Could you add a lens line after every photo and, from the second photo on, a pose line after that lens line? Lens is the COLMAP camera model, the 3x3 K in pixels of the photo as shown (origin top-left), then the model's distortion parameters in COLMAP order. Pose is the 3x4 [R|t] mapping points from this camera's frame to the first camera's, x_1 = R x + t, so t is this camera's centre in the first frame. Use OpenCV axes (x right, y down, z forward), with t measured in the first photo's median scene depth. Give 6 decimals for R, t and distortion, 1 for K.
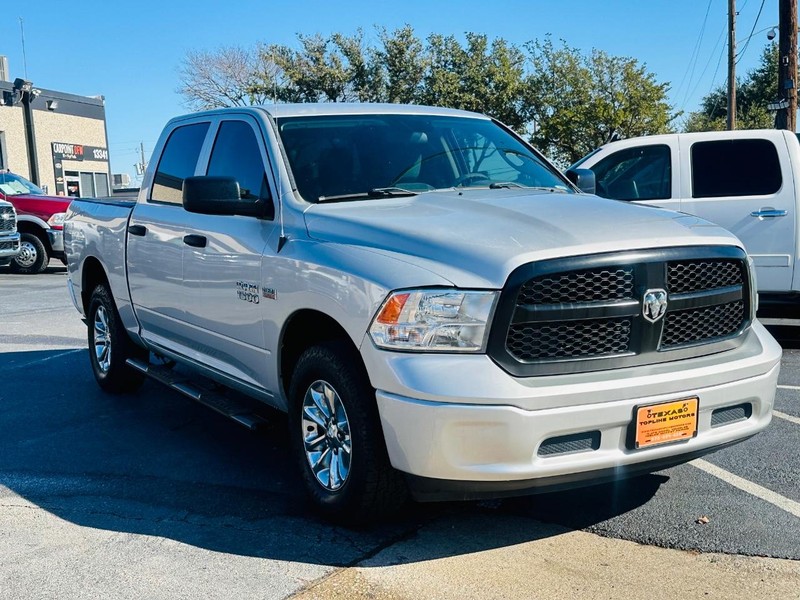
lens RADIAL K [[921.0, 0, 400.0], [0, 921.0, 300.0], [0, 0, 1]] dist [0.065690, -0.019758]
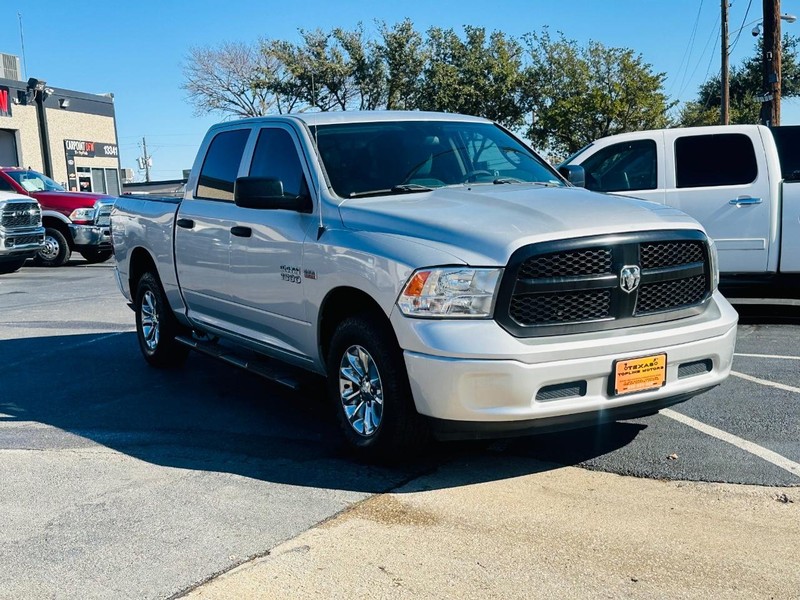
lens RADIAL K [[903.4, 0, 400.0], [0, 903.4, 300.0], [0, 0, 1]] dist [0.072117, -0.011431]
pose [[0.999927, -0.011664, -0.003005, -0.021335], [0.011698, 0.999868, 0.011308, 0.013443], [0.002873, -0.011342, 0.999932, -0.164932]]
